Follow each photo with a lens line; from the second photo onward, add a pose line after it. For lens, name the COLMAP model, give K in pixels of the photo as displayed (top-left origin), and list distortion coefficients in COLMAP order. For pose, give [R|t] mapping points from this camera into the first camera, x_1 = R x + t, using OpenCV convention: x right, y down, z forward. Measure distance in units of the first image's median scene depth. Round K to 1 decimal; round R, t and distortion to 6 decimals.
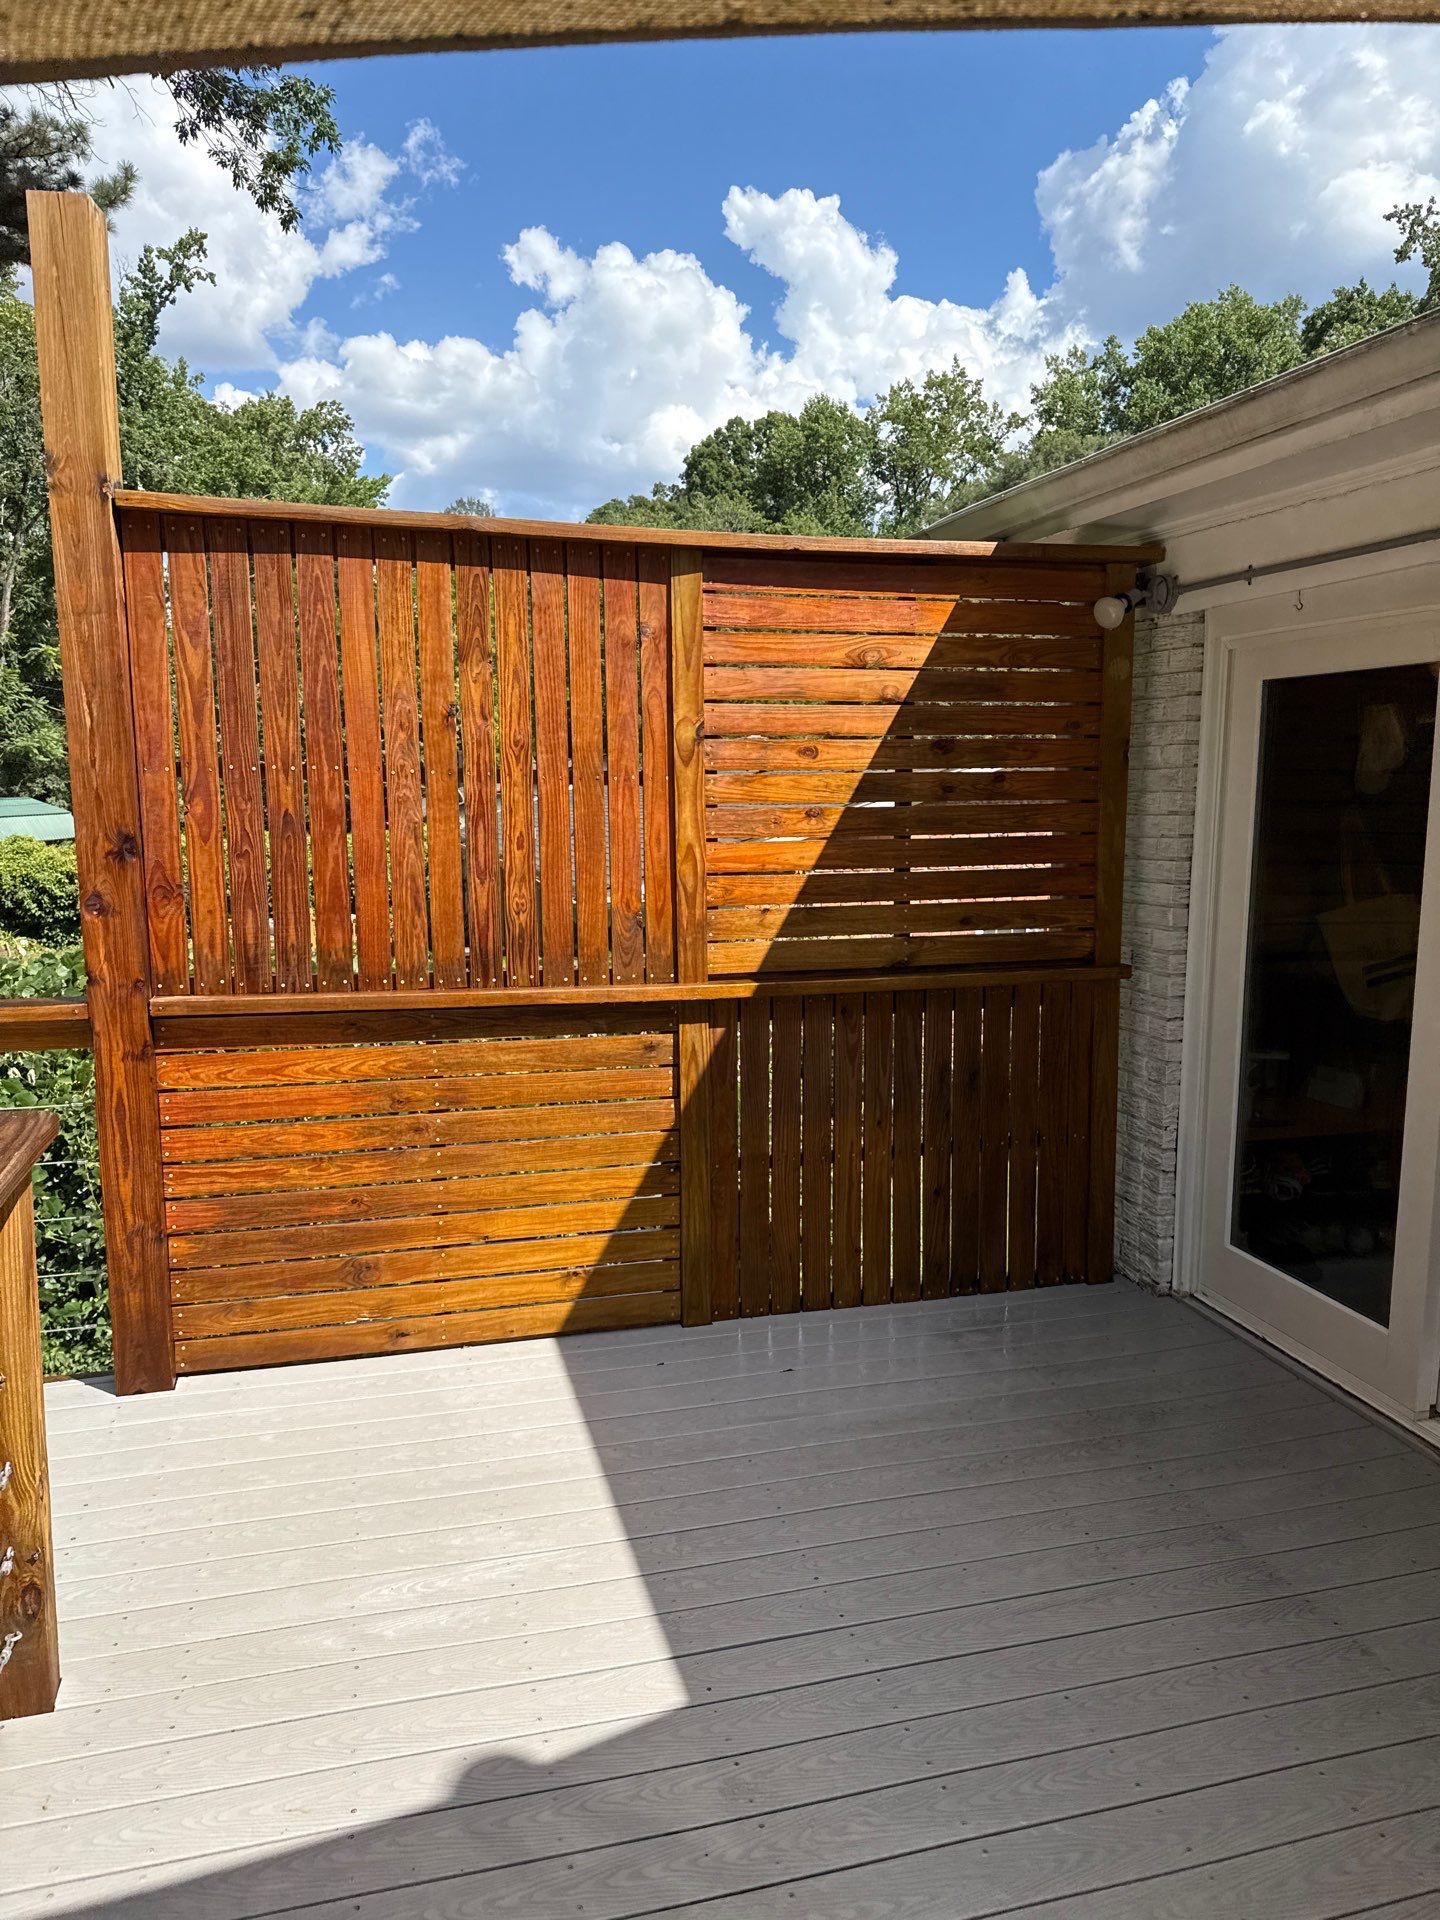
lens RADIAL K [[1344.5, 0, 727.6], [0, 1344.5, 971.9], [0, 0, 1]] dist [0.180185, -0.381917]
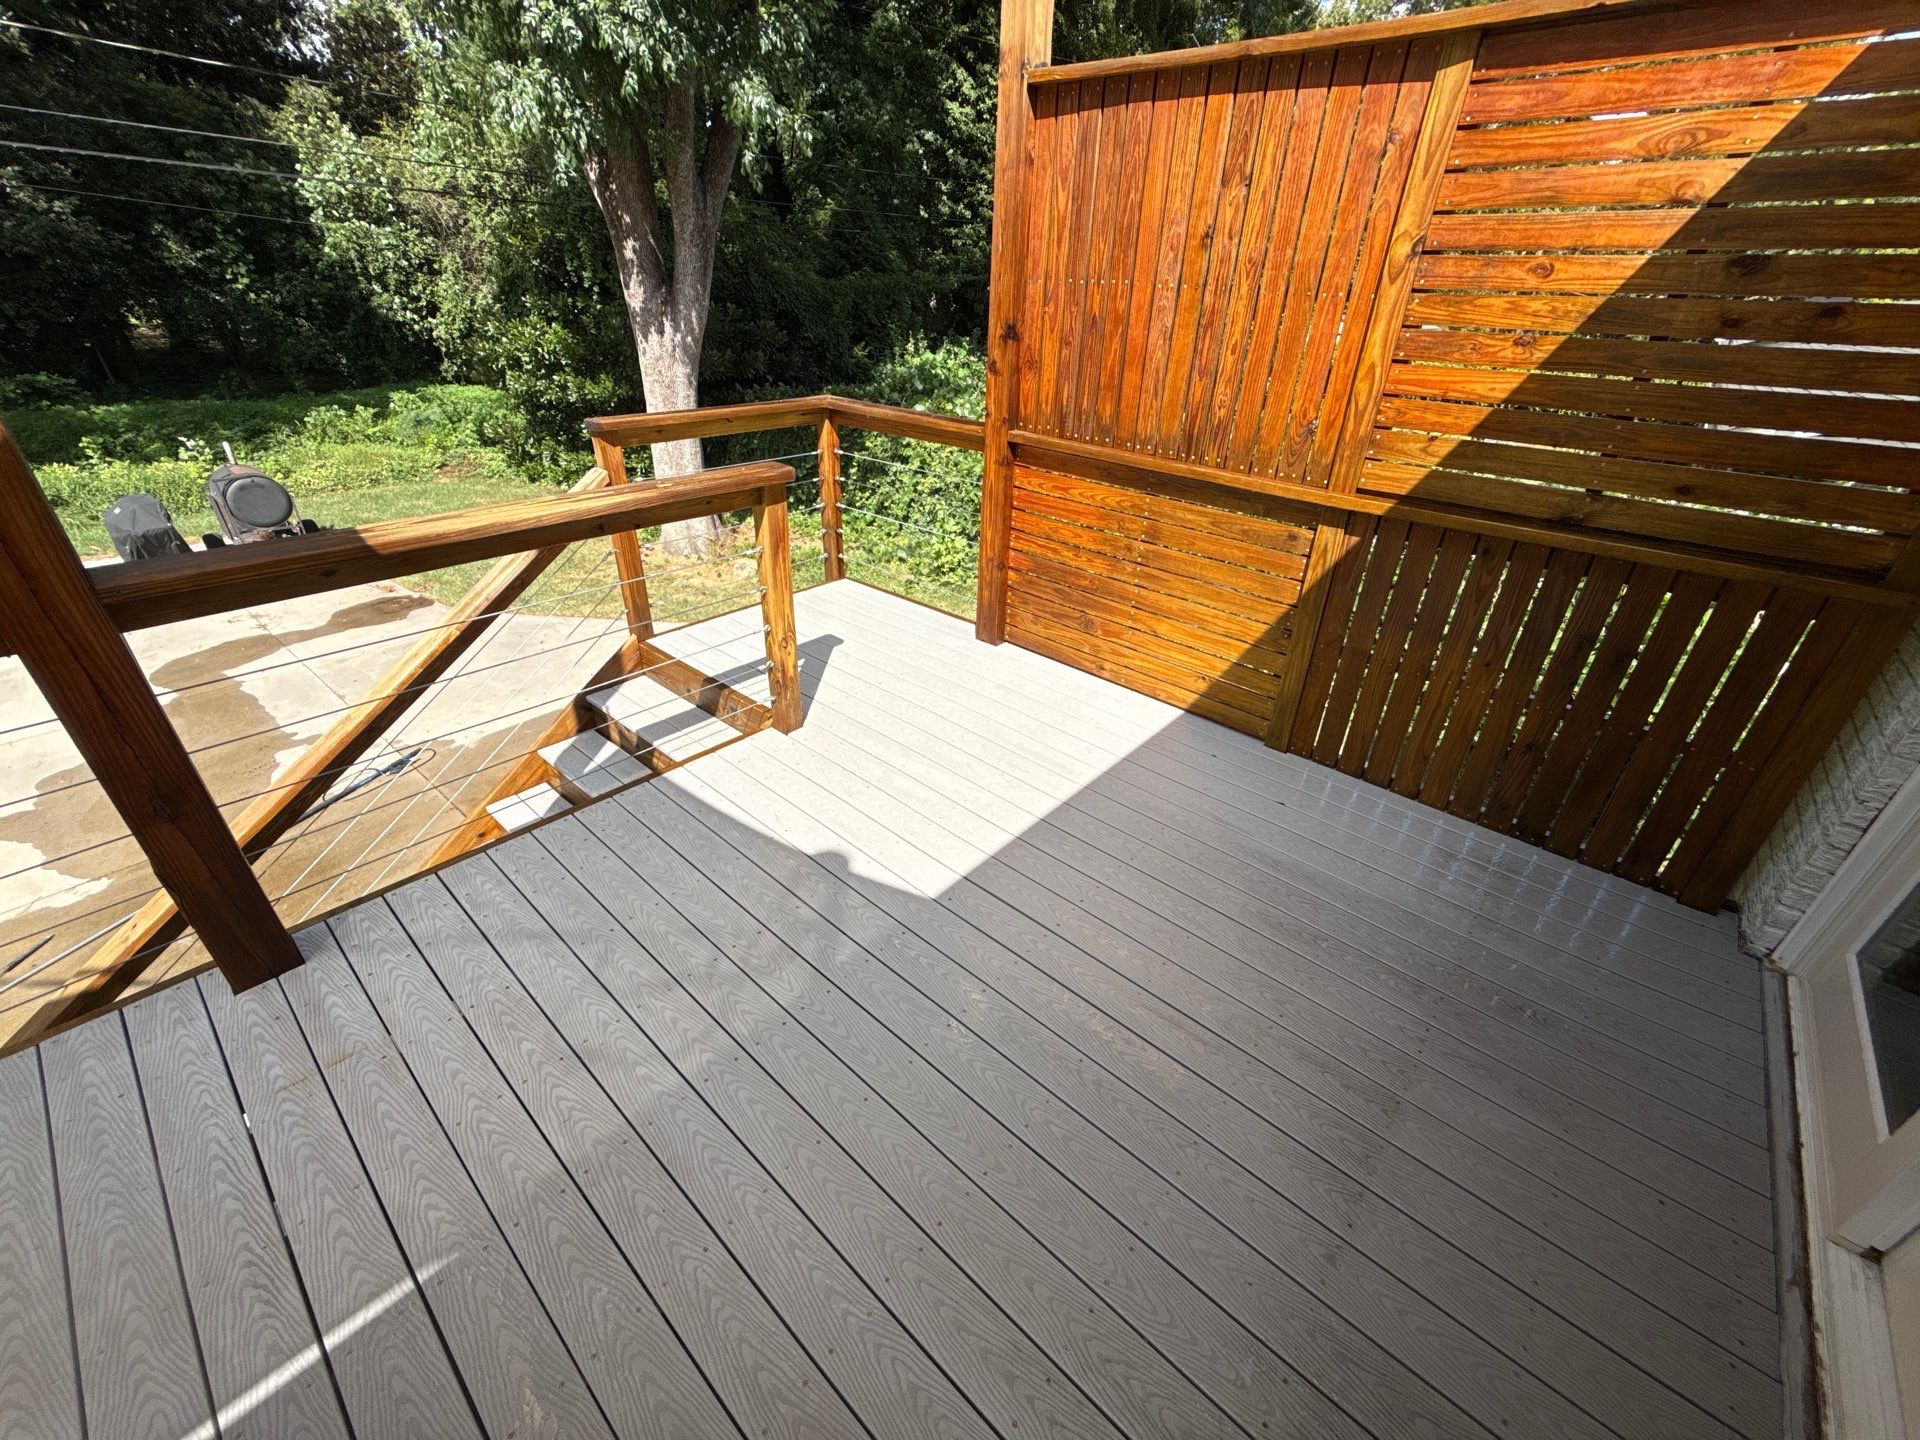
lens RADIAL K [[762.0, 0, 960.0], [0, 762.0, 720.0], [0, 0, 1]] dist [0.000397, -0.000312]
pose [[0.541637, 0.430490, -0.722016, 0.374690], [-0.149300, 0.894527, 0.421345, -0.046236], [0.827248, -0.120419, 0.548781, 0.341453]]
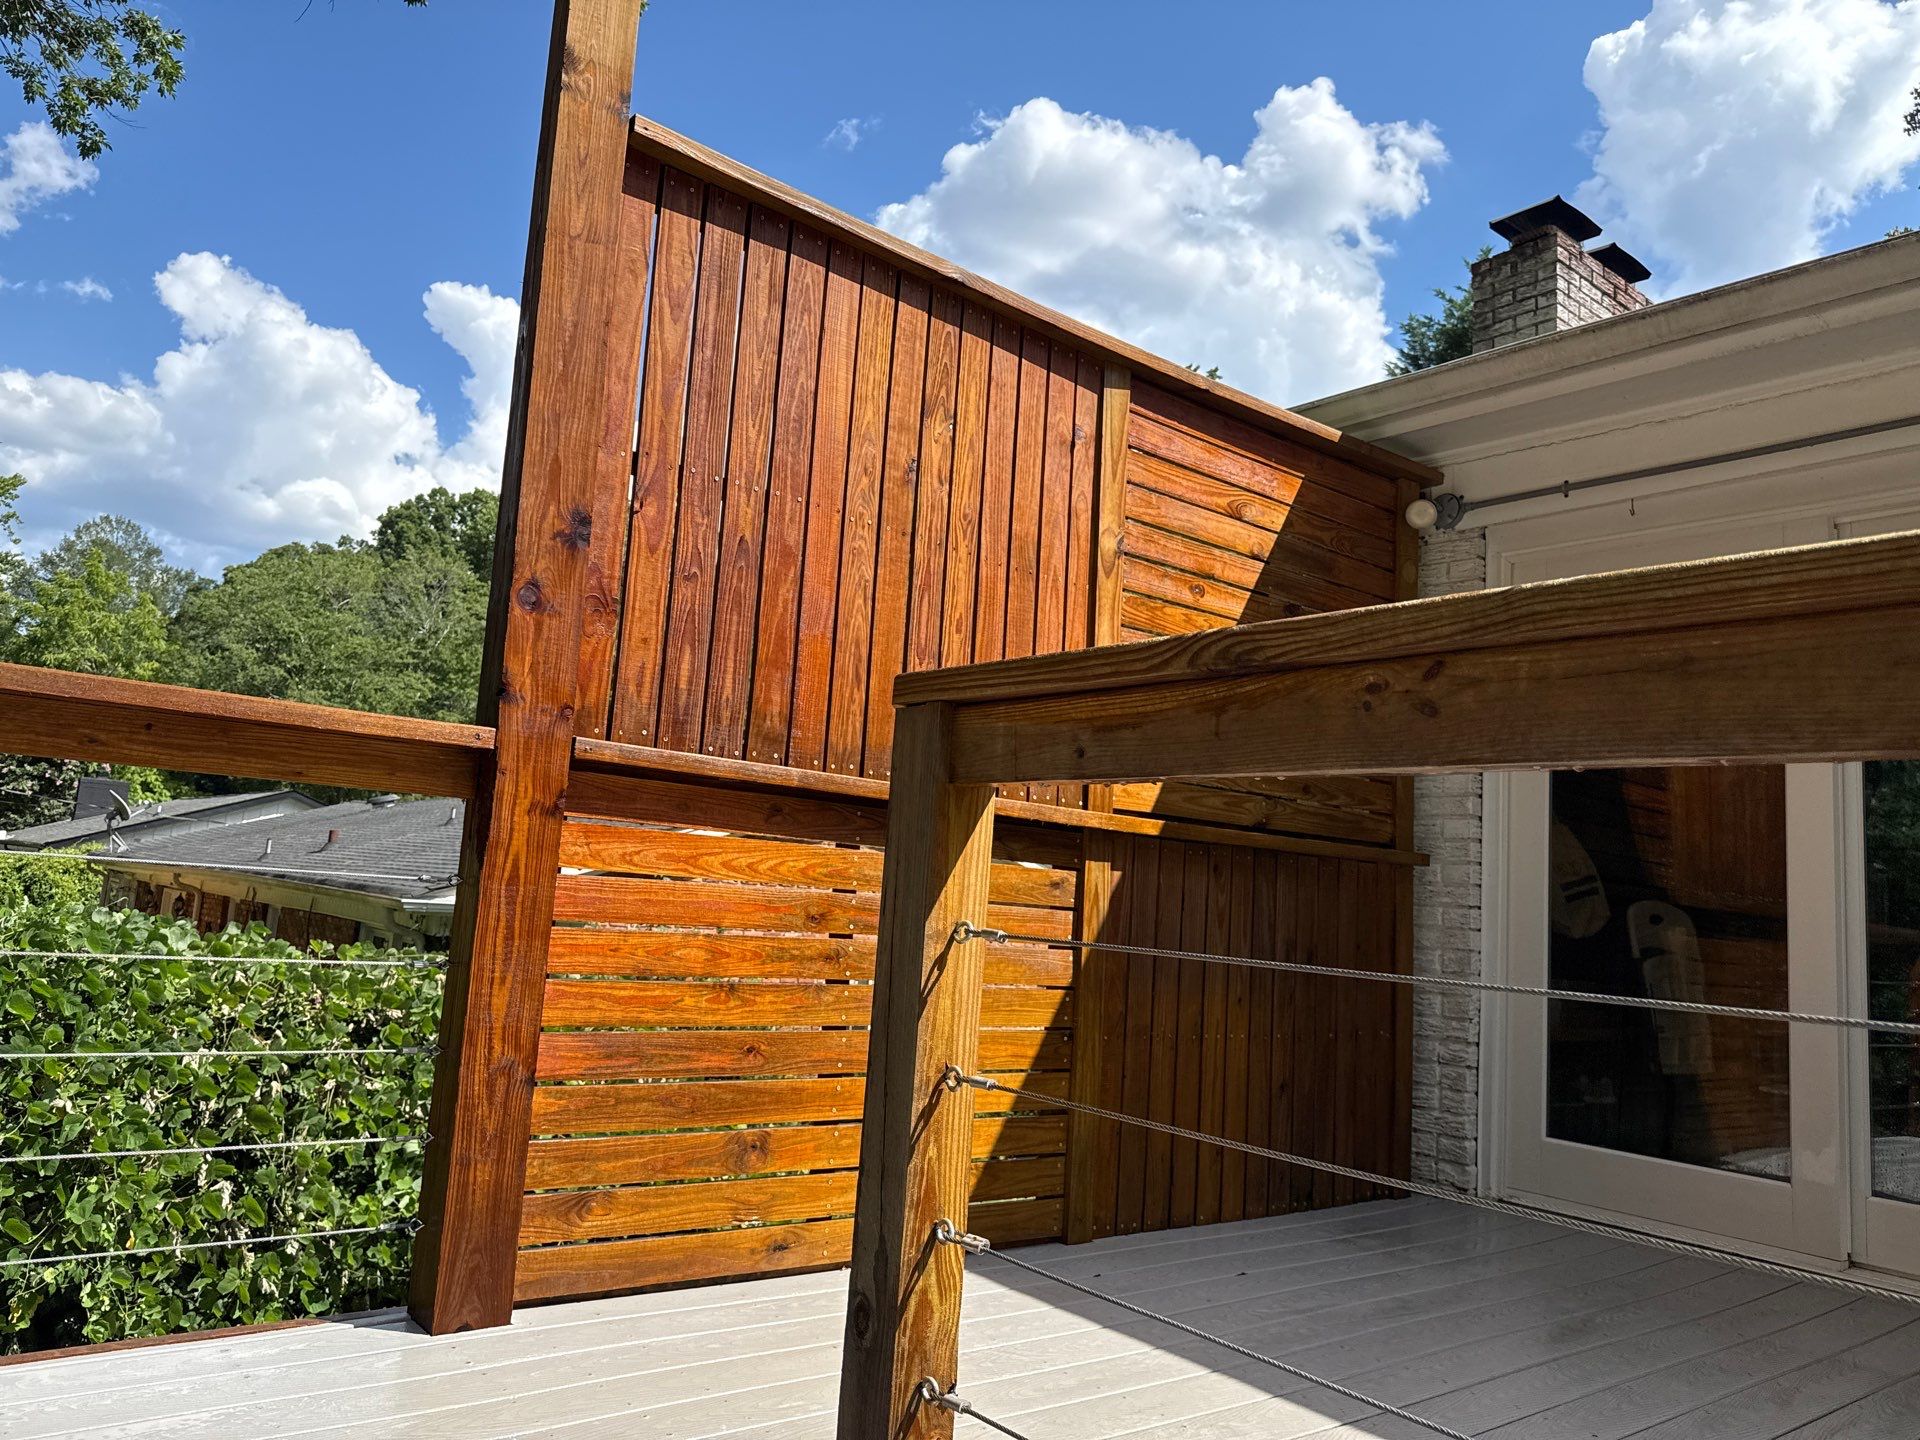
lens RADIAL K [[1344.5, 0, 950.8], [0, 1344.5, 708.4], [0, 0, 1]] dist [0.180185, -0.381917]
pose [[0.915899, 0.116450, 0.384146, -0.478891], [-0.010978, 0.963904, -0.266023, 0.183722], [-0.401259, 0.239433, 0.884117, 0.246162]]
